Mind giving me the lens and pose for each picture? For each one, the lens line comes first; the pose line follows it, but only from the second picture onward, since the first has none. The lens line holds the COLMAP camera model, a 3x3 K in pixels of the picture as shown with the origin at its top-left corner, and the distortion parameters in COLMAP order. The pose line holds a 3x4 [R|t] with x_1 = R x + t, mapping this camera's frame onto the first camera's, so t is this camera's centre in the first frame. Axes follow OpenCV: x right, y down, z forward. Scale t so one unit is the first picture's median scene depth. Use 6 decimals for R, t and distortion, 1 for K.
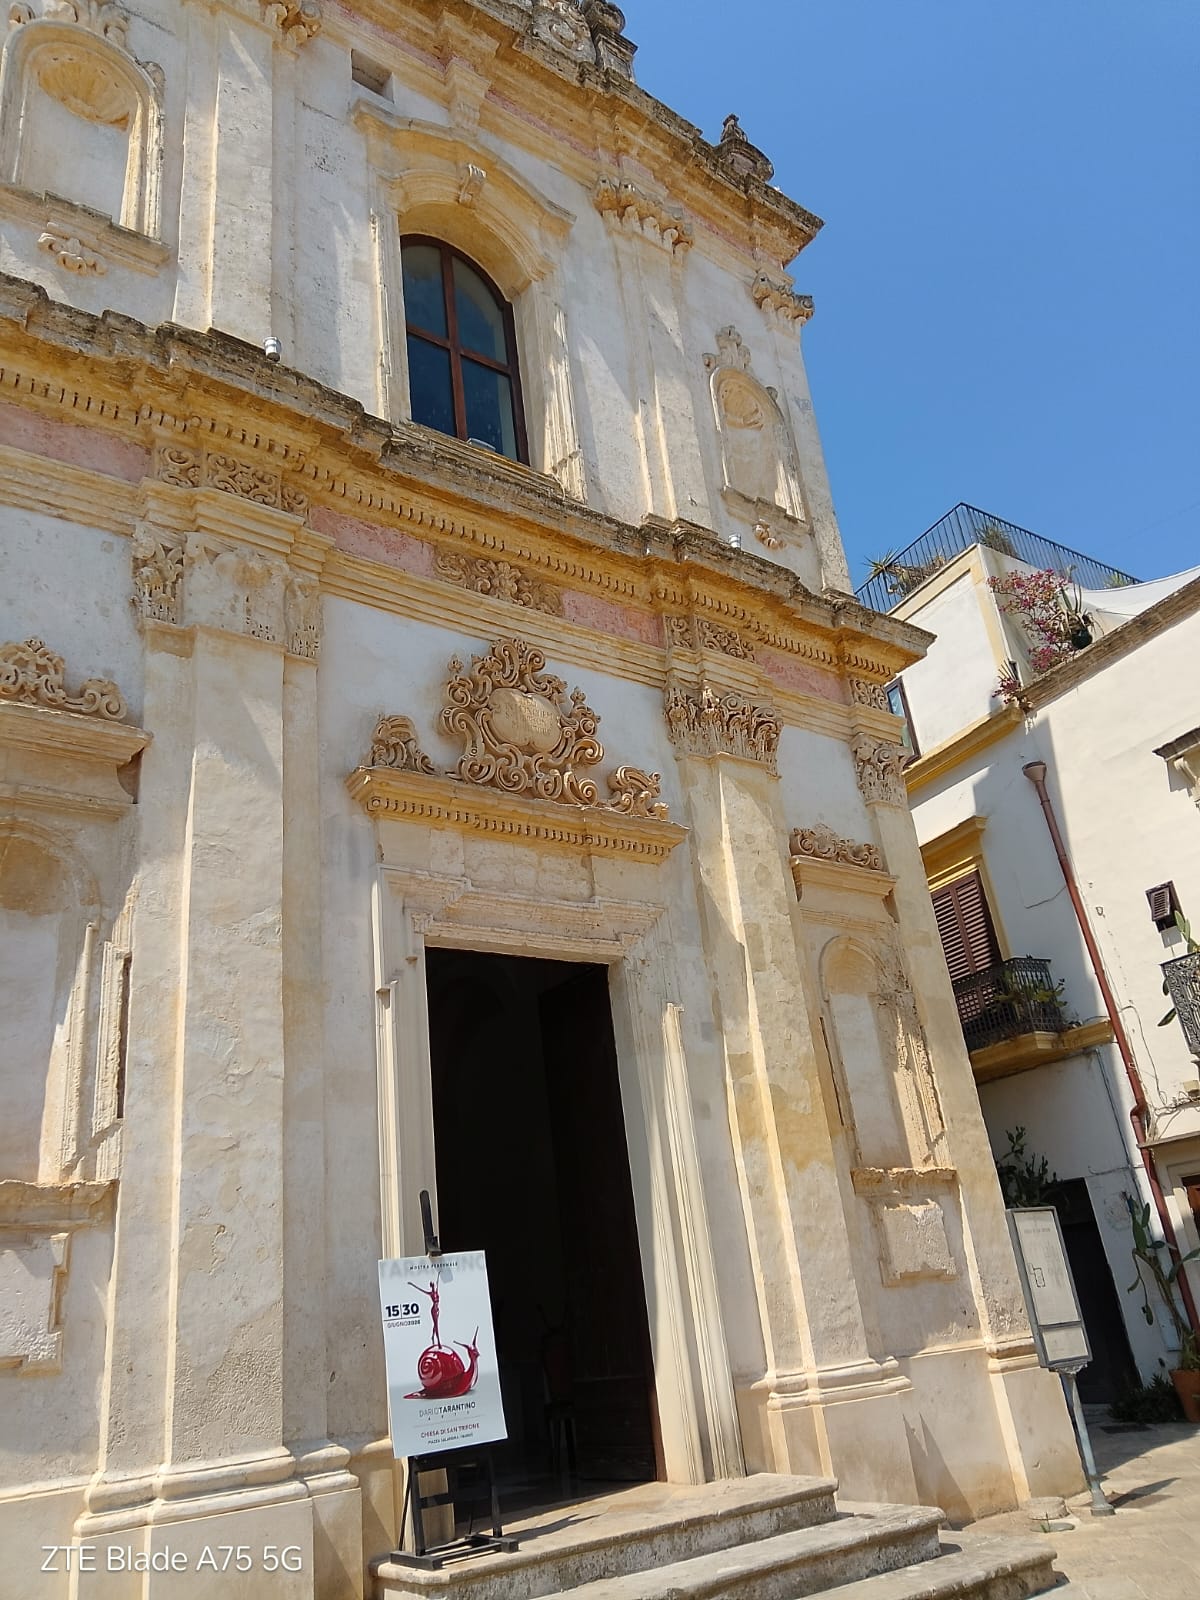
lens RADIAL K [[1186.9, 0, 600.0], [0, 1186.9, 800.0], [0, 0, 1]] dist [0.082559, -0.106282]
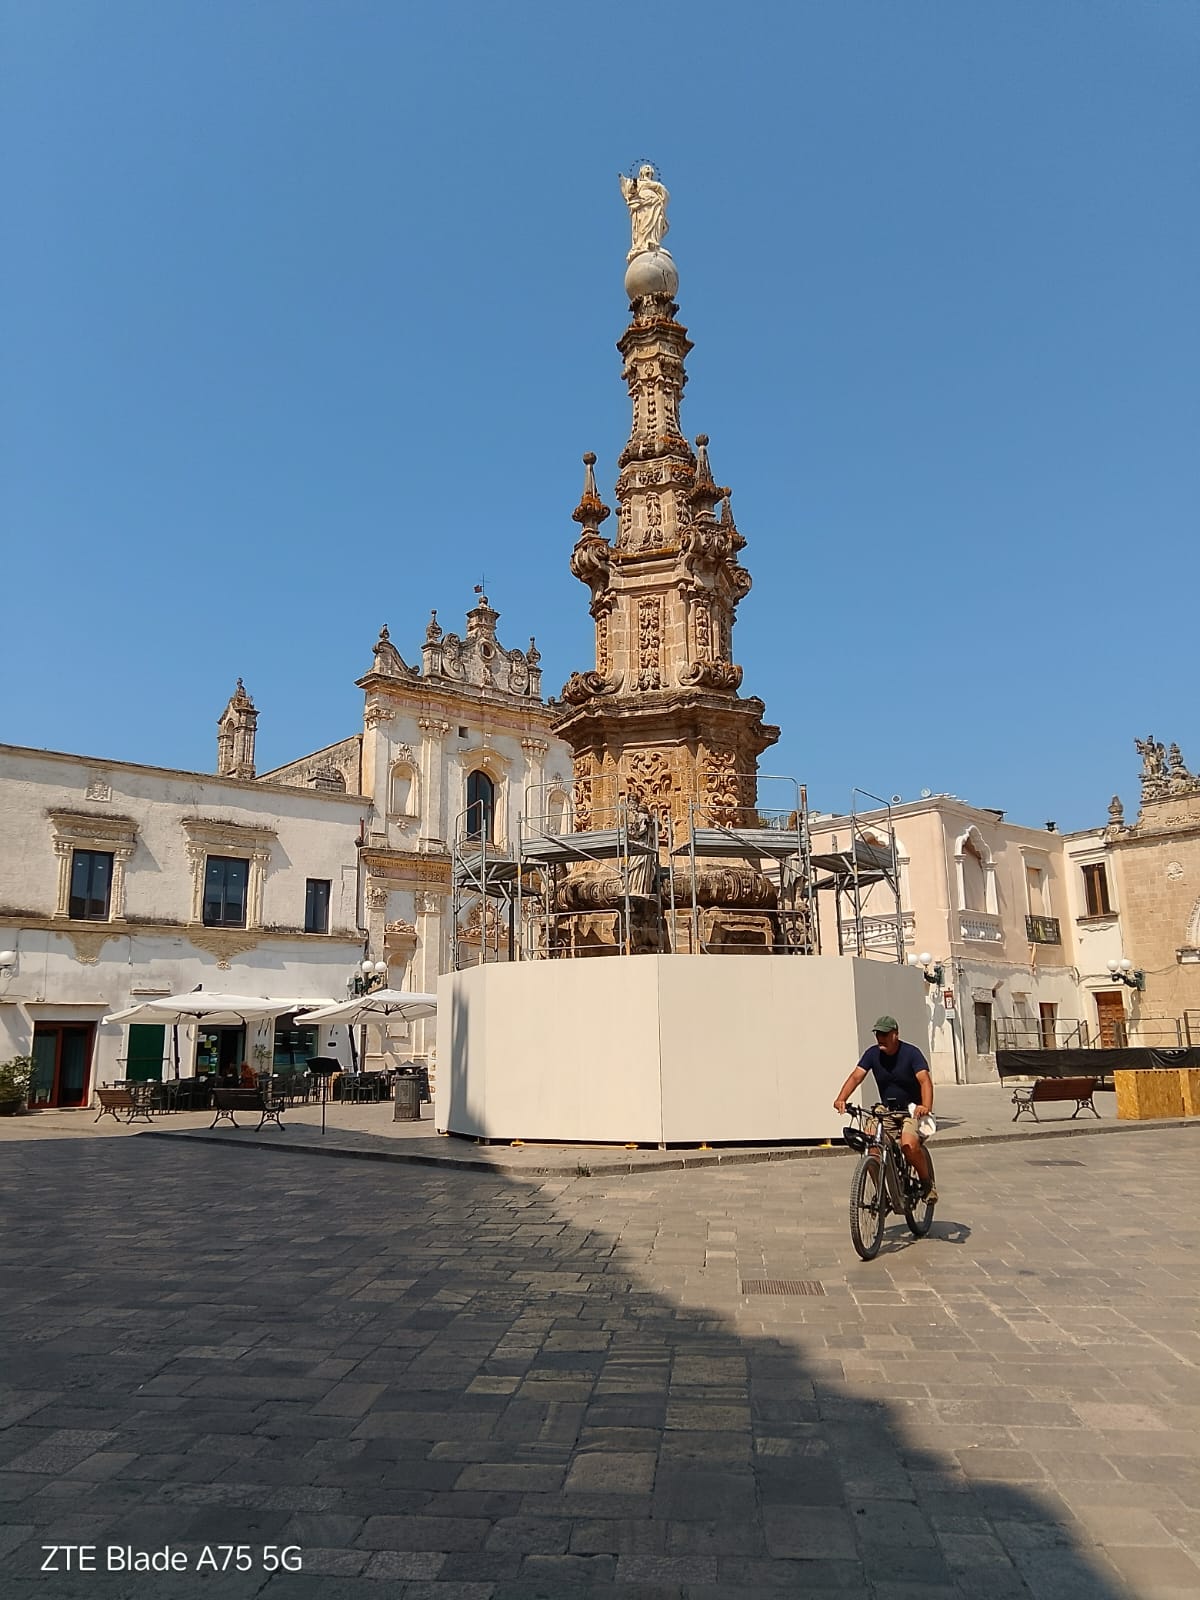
lens RADIAL K [[1186.9, 0, 600.0], [0, 1186.9, 800.0], [0, 0, 1]] dist [0.082559, -0.106282]
pose [[0.992404, 0.110190, 0.054708, 0.072031], [-0.118769, 0.974075, 0.192541, -1.420540], [-0.032074, -0.197576, 0.979763, -3.360857]]
